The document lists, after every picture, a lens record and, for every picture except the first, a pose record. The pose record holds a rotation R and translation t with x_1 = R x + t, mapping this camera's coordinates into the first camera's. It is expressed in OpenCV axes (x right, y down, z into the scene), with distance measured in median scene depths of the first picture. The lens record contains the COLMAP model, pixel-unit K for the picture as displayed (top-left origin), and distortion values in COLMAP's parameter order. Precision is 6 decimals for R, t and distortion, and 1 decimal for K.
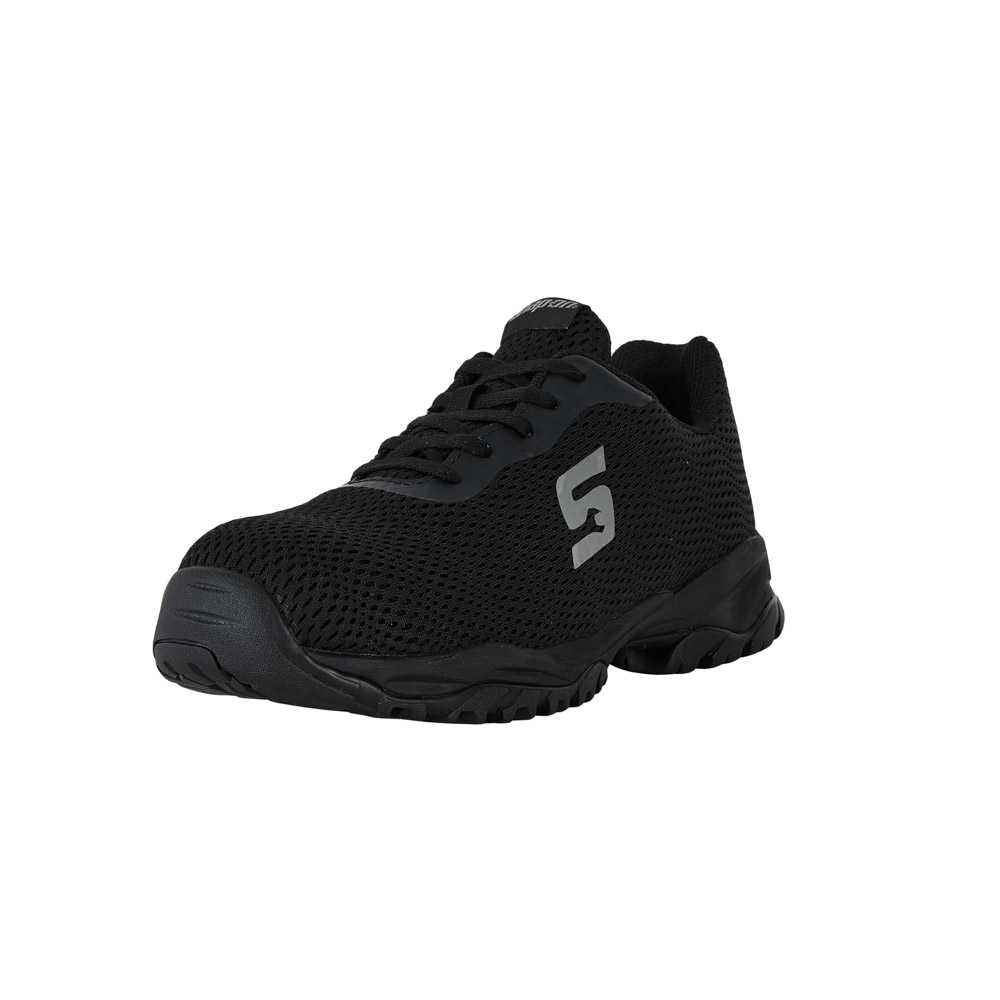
lens RADIAL K [[3506.4, 0, 500.0], [0, 3506.4, 500.0], [0, 0, 1]] dist [-0.026409, -0.352156]
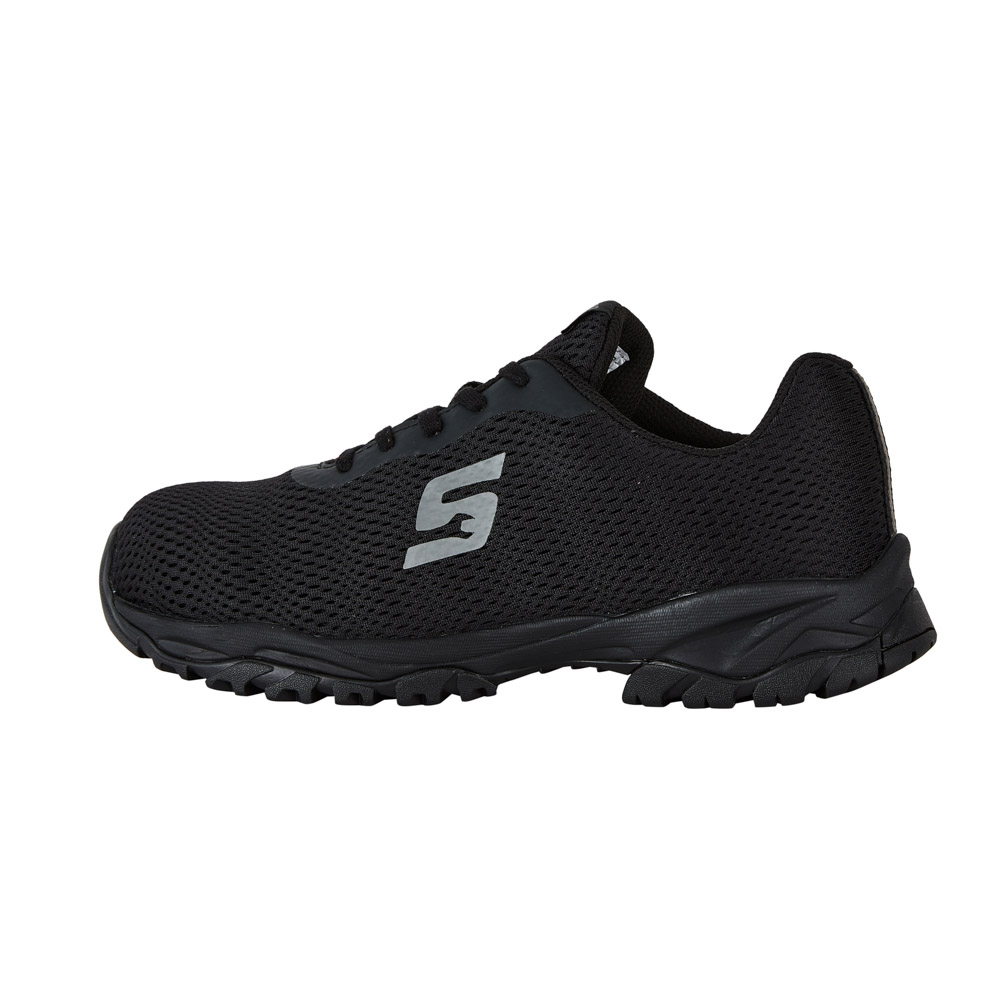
lens RADIAL K [[3506.4, 0, 500.0], [0, 3506.4, 500.0], [0, 0, 1]] dist [-0.026409, -0.352156]
pose [[0.343097, 0.100928, -0.933862, 0.971518], [-0.078289, 0.993824, 0.078645, -0.081558], [0.936032, 0.046128, 0.348879, 0.675828]]
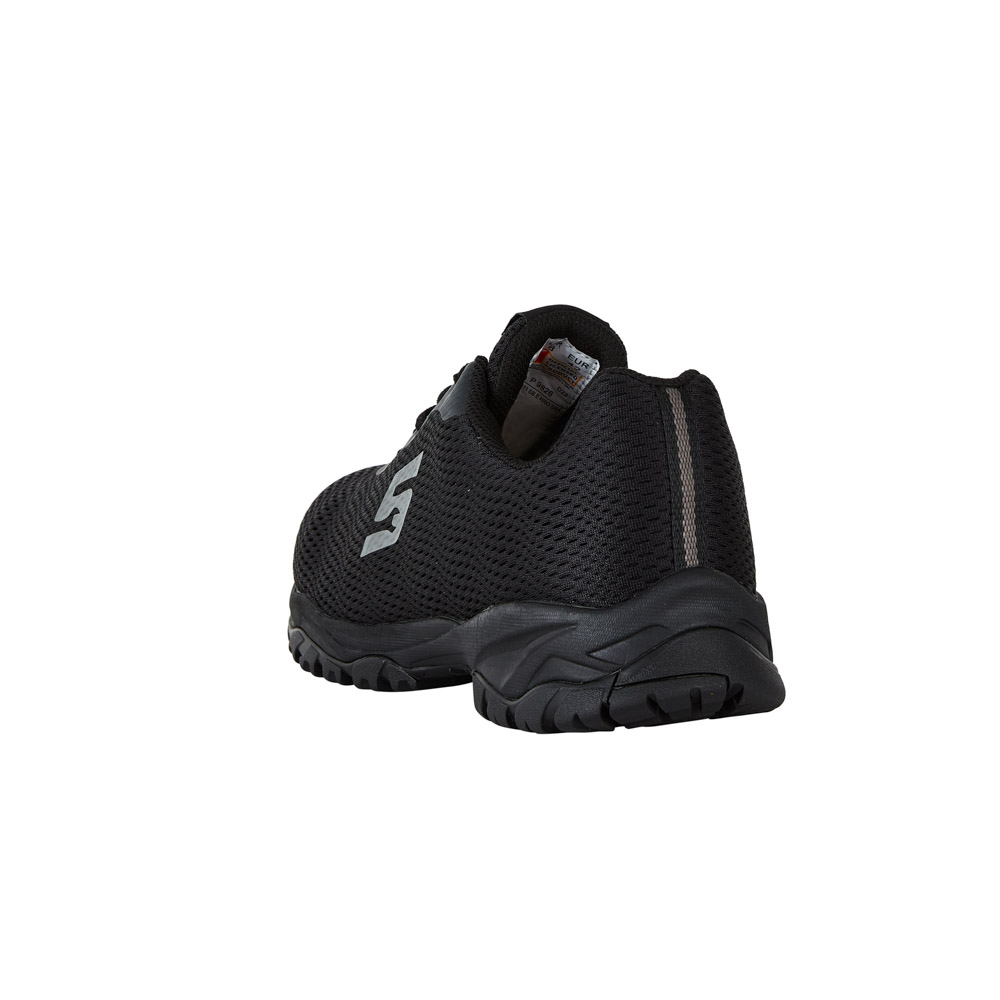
lens RADIAL K [[3506.4, 0, 500.0], [0, 3506.4, 500.0], [0, 0, 1]] dist [-0.026409, -0.352156]
pose [[-0.500221, 0.107181, -0.859239, 0.894129], [-0.058500, 0.985859, 0.157032, -0.162890], [0.863919, 0.128817, -0.486878, 1.543810]]
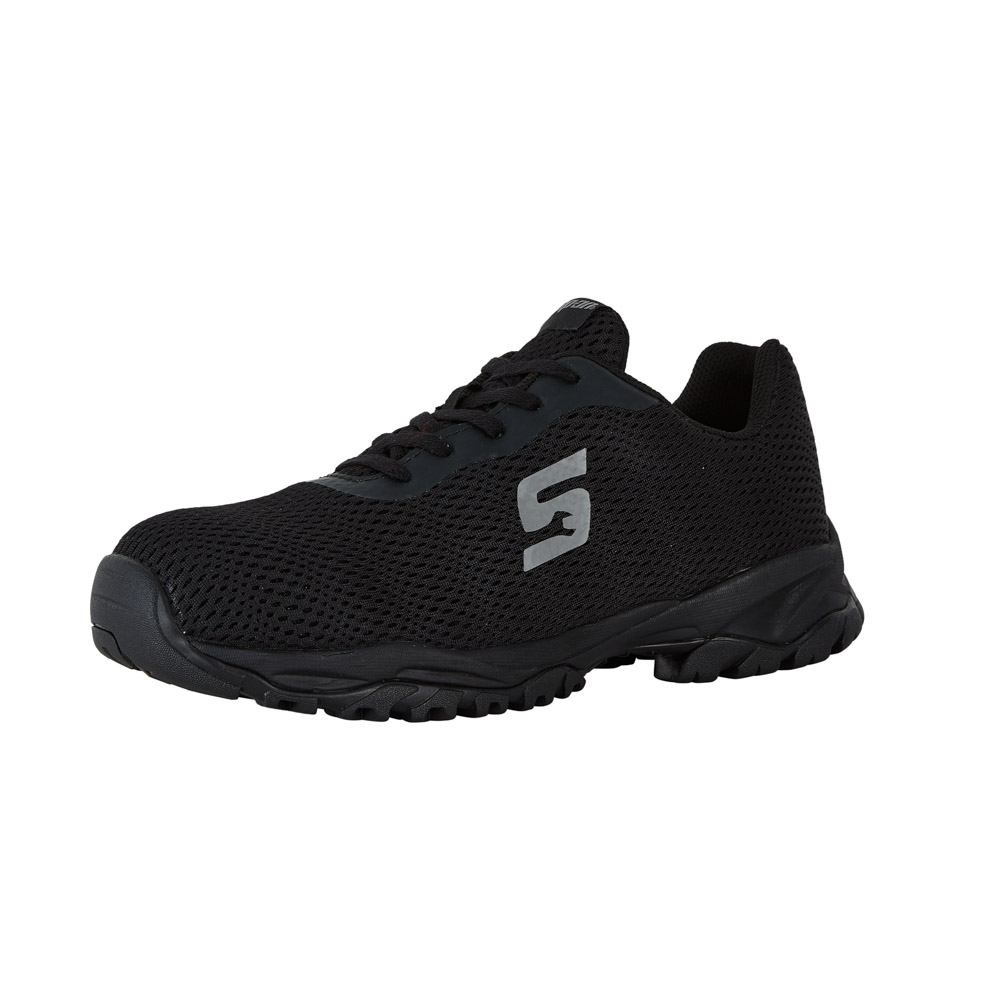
lens RADIAL K [[3506.4, 0, 500.0], [0, 3506.4, 500.0], [0, 0, 1]] dist [-0.026409, -0.352156]
pose [[0.939841, 0.033649, -0.339950, 0.353447], [-0.031846, 0.999434, 0.010885, -0.011277], [0.340124, 0.000596, 0.940380, 0.061988]]
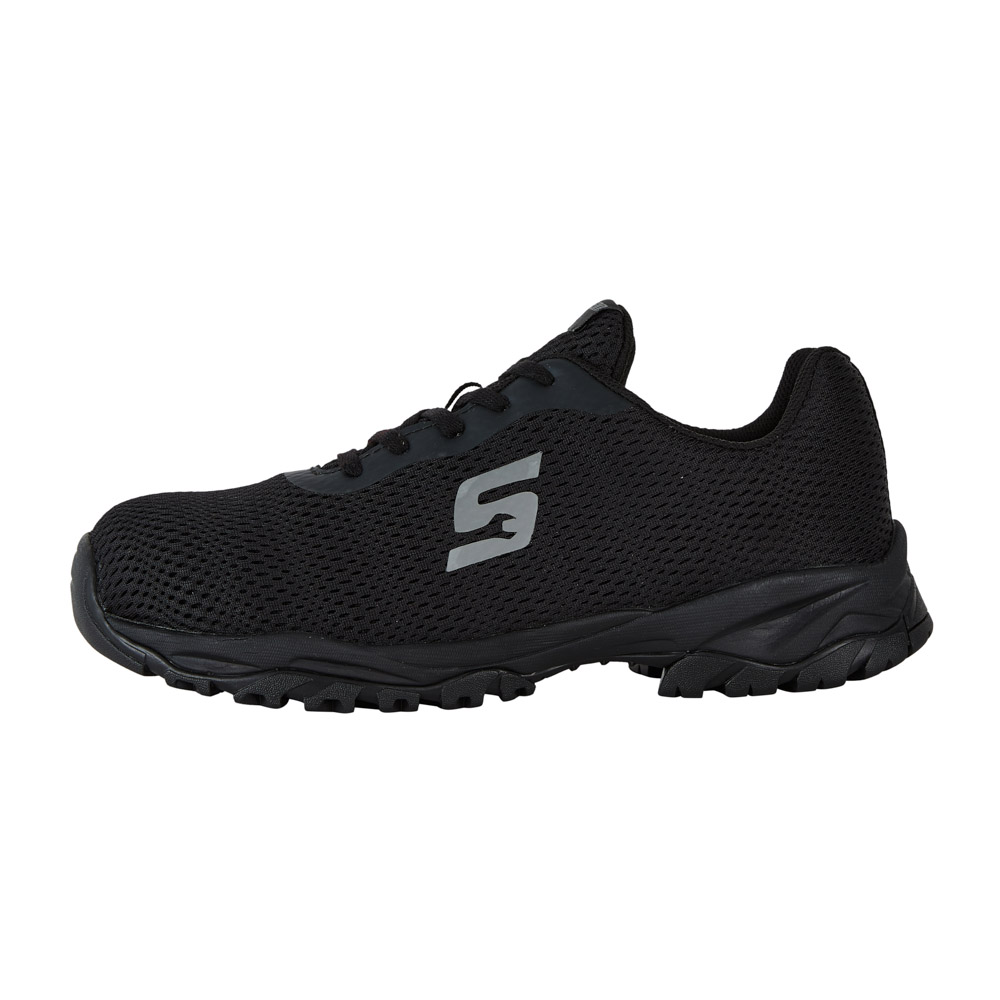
lens RADIAL K [[3506.4, 0, 500.0], [0, 3506.4, 500.0], [0, 0, 1]] dist [-0.026409, -0.352156]
pose [[0.642326, 0.079616, -0.762285, 0.792923], [-0.067024, 0.996615, 0.047614, -0.049377], [0.763495, 0.020508, 0.645488, 0.367636]]
